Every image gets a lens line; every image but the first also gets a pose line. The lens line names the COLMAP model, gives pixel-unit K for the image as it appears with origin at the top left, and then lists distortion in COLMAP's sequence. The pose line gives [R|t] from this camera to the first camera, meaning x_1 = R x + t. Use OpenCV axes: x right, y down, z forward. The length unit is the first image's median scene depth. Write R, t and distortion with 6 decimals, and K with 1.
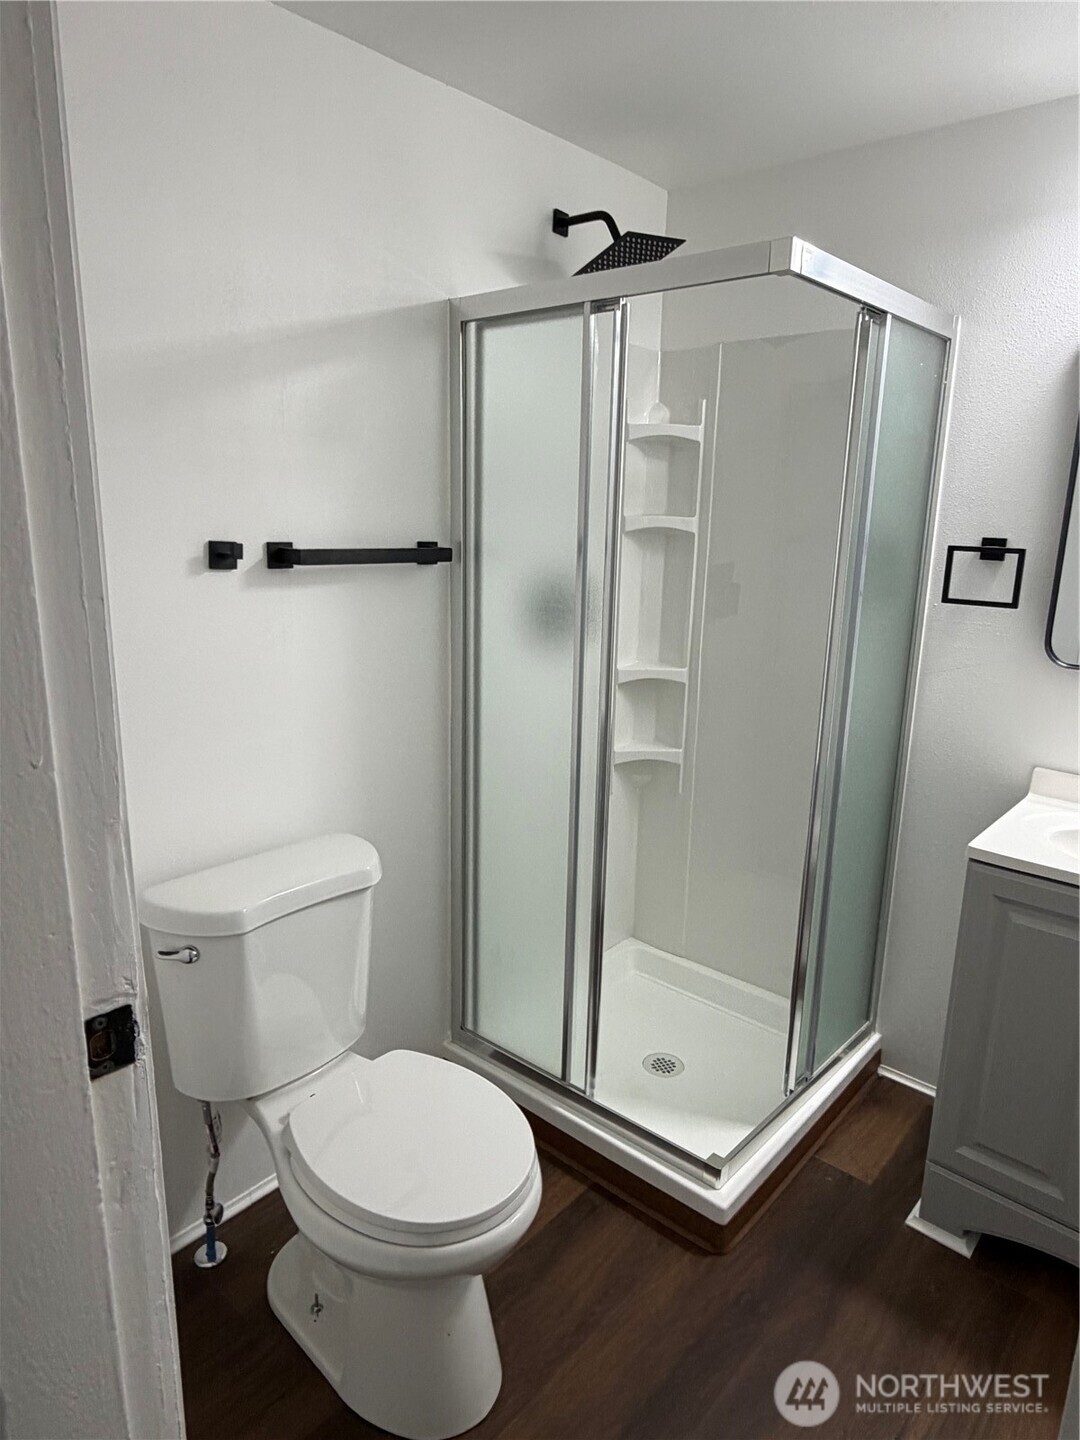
lens RADIAL K [[892.5, 0, 543.8], [0, 892.5, 721.1], [0, 0, 1]] dist [0.002696, -0.002525]
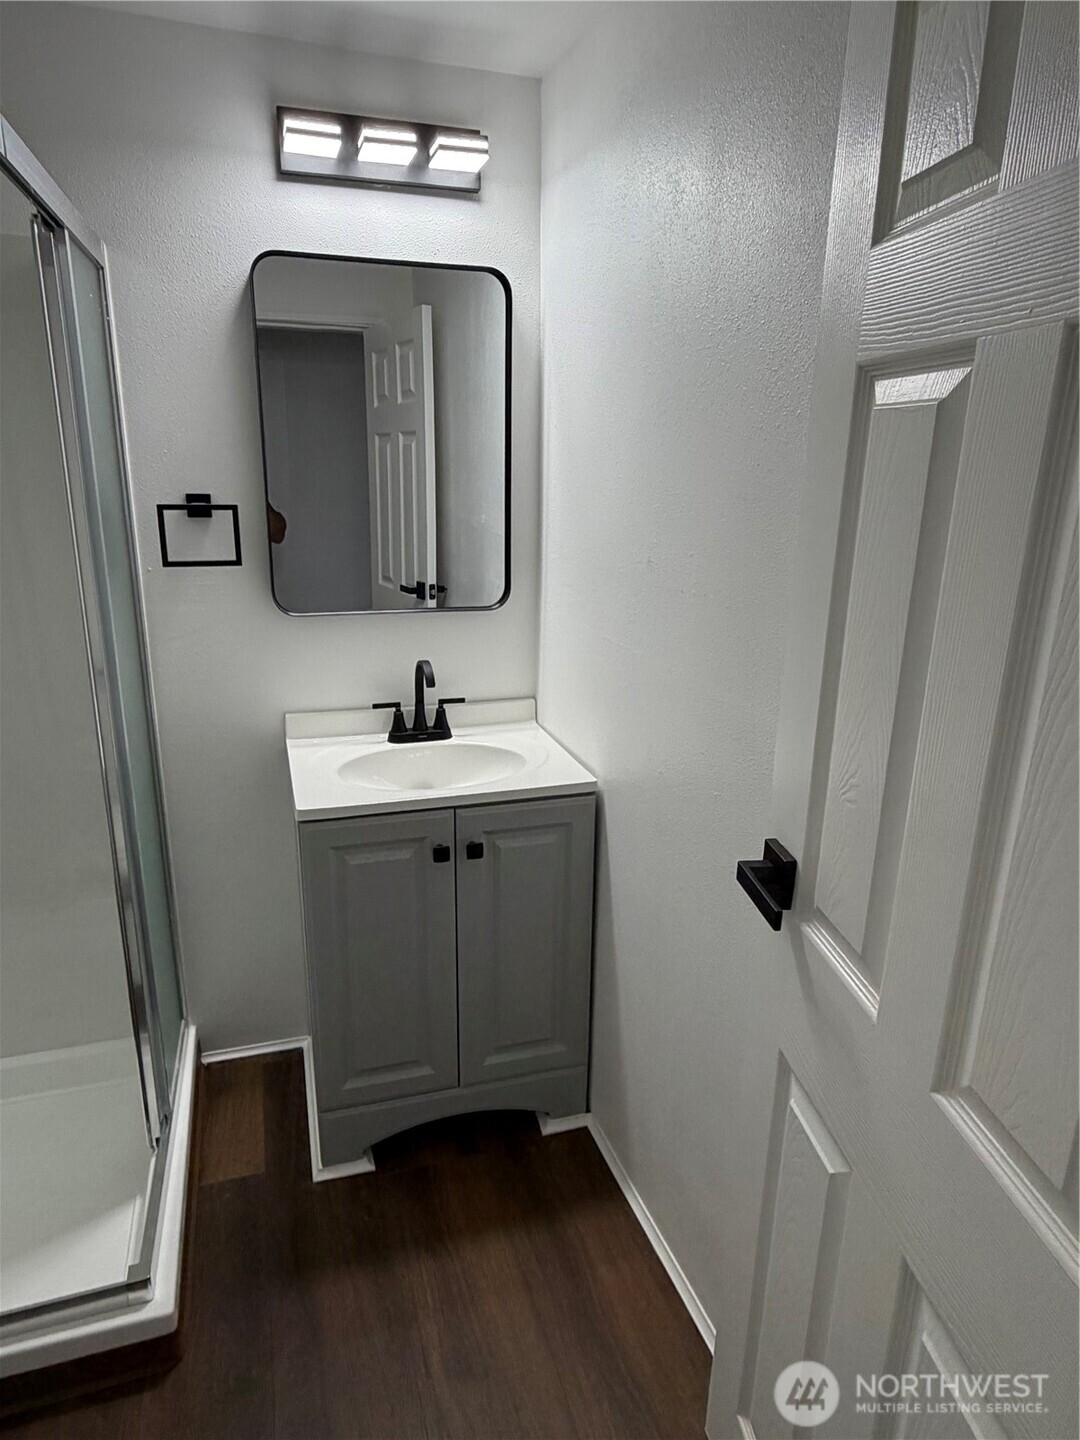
lens RADIAL K [[892.5, 0, 542.8], [0, 892.5, 720.2], [0, 0, 1]] dist [0.002696, -0.002525]
pose [[0.521159, -0.254934, 0.814495, -0.144264], [0.195825, 0.964603, 0.176618, -0.068210], [-0.830690, 0.067452, 0.552634, 0.181120]]
